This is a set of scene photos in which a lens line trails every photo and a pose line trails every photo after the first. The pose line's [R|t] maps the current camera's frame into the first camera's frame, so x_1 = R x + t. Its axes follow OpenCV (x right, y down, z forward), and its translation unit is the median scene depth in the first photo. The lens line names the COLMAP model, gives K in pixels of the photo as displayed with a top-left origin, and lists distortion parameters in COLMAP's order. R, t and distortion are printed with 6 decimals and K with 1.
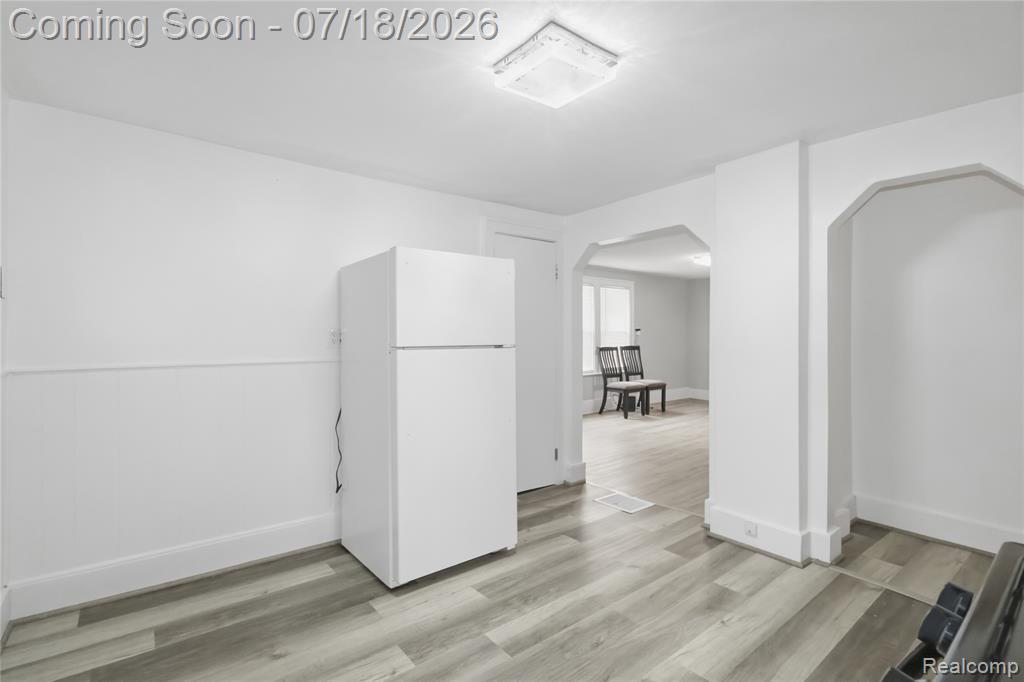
lens RADIAL K [[486.7, 0, 517.8], [0, 486.7, 337.3], [0, 0, 1]] dist [-0.010260, 0.001786]
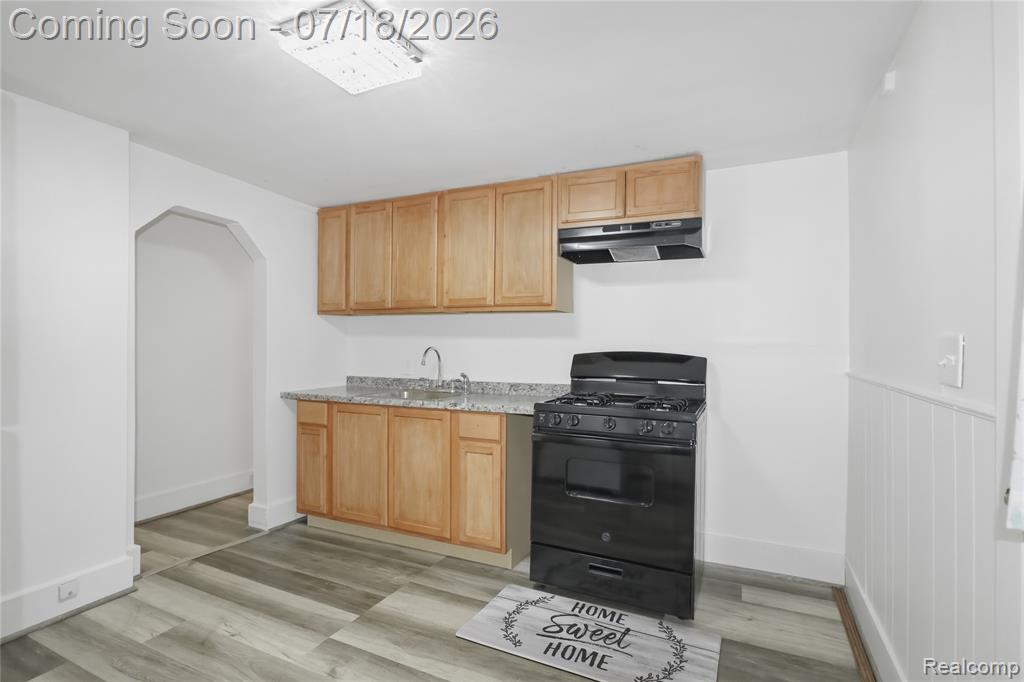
lens RADIAL K [[486.7, 0, 515.4], [0, 486.7, 343.0], [0, 0, 1]] dist [-0.010260, 0.001786]
pose [[-0.440908, -0.002143, 0.897550, -0.600619], [0.007640, 0.999952, 0.006140, -0.001991], [-0.897520, 0.009565, -0.440870, 0.781582]]
